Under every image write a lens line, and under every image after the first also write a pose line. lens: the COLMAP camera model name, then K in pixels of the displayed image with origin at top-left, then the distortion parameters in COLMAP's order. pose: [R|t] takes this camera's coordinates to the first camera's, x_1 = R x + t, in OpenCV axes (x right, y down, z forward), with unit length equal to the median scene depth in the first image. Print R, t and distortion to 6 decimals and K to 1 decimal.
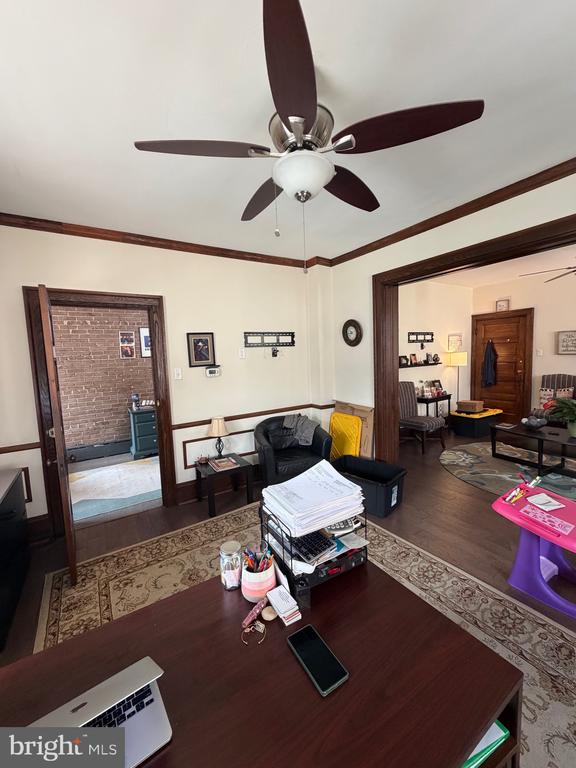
lens RADIAL K [[305.1, 0, 288.0], [0, 305.1, 384.0], [0, 0, 1]] dist [0.000150, 0.000072]
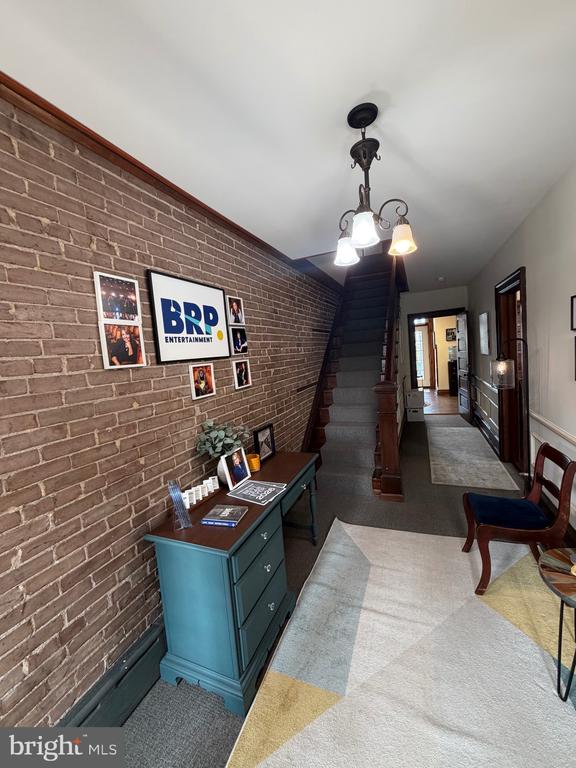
lens RADIAL K [[305.1, 0, 288.0], [0, 305.1, 384.0], [0, 0, 1]] dist [0.000150, 0.000072]
pose [[0.815700, -0.085911, 0.572060, -0.570582], [0.112962, 0.993528, -0.011866, -0.047341], [-0.567338, 0.074300, 0.820126, 0.673819]]
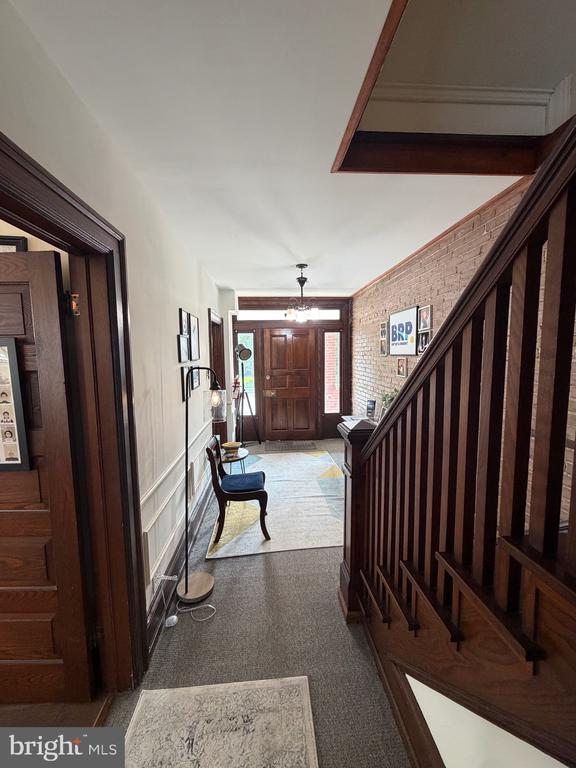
lens RADIAL K [[305.1, 0, 288.0], [0, 305.1, 384.0], [0, 0, 1]] dist [0.000150, 0.000072]
pose [[-0.467103, 0.135244, -0.873799, 0.302720], [-0.053160, 0.982150, 0.180432, -0.143232], [0.882604, 0.130731, -0.451575, 1.155068]]
